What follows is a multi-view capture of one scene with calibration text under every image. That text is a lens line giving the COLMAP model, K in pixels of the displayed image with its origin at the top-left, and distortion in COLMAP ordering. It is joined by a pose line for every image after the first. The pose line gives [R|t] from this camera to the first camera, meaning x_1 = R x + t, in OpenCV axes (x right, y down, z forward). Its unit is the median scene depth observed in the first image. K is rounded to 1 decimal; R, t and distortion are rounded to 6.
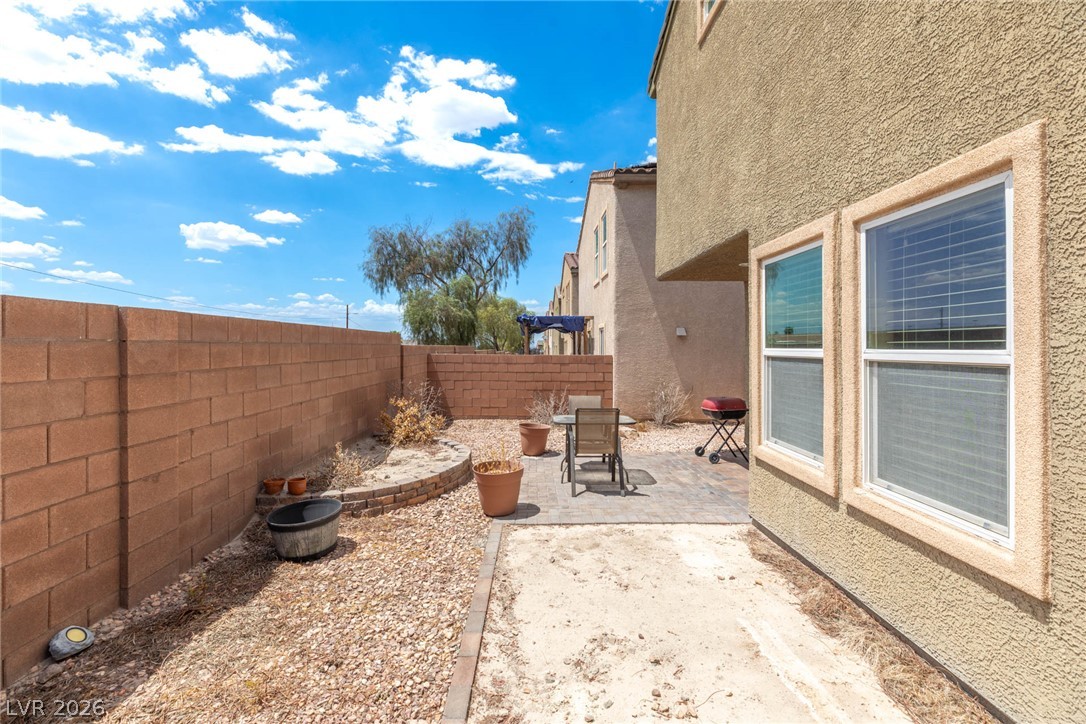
lens RADIAL K [[501.7, 0, 543.0], [0, 501.7, 362.0], [0, 0, 1]] dist [-0.002656, -0.000505]
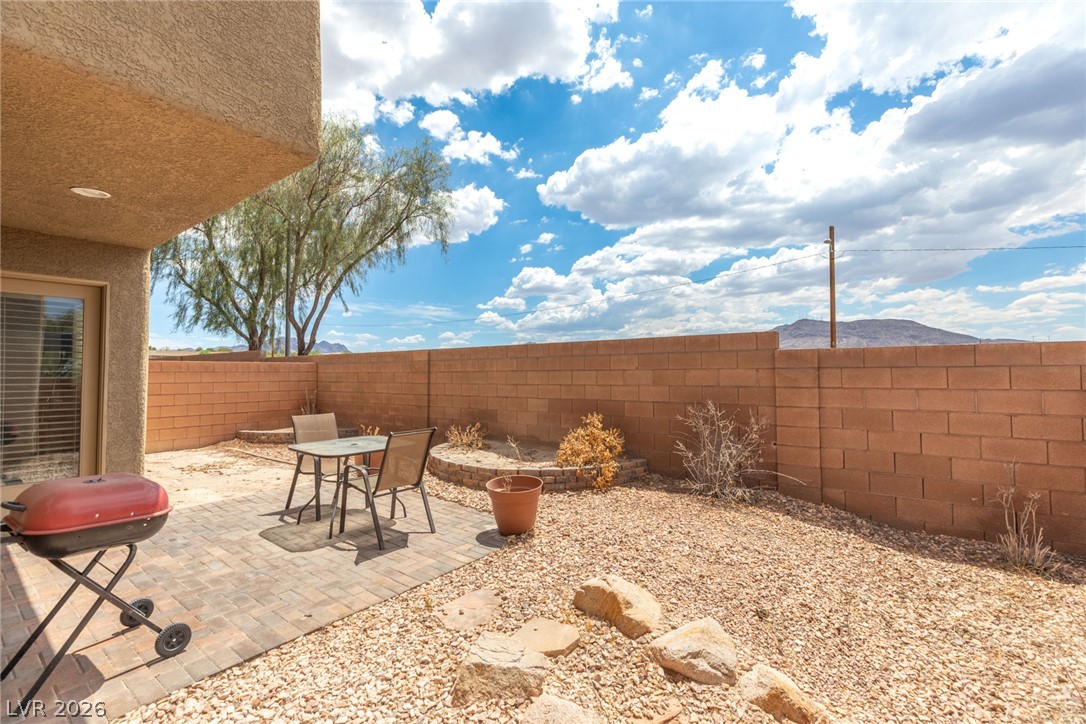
lens RADIAL K [[501.7, 0, 543.0], [0, 501.7, 362.0], [0, 0, 1]] dist [-0.002656, -0.000505]
pose [[-0.639667, -0.015407, -0.768498, 0.628206], [-0.017724, 0.999829, -0.005291, -0.019369], [0.768448, 0.010236, -0.639830, 2.120423]]
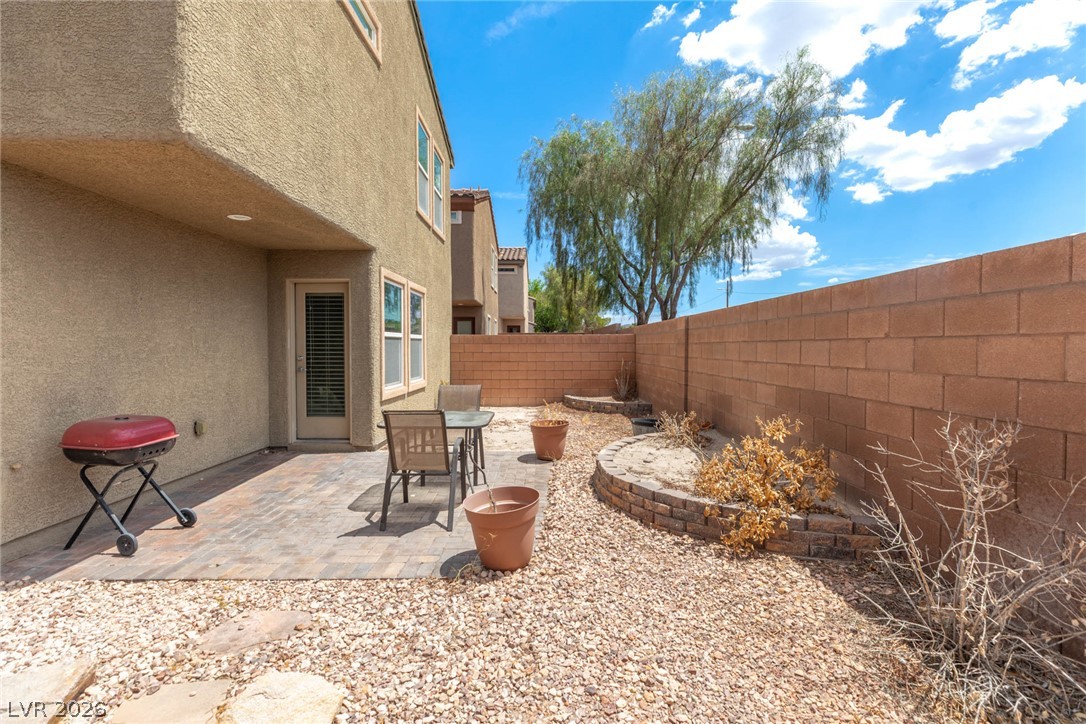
lens RADIAL K [[487.6, 0, 543.0], [0, 487.6, 354.5], [0, 0, 1]] dist [-0.002565, -0.000664]
pose [[-0.998230, -0.001173, 0.059460, -0.127795], [0.001480, 0.999006, 0.044558, -0.018292], [-0.059454, 0.044567, -0.997236, 2.122967]]
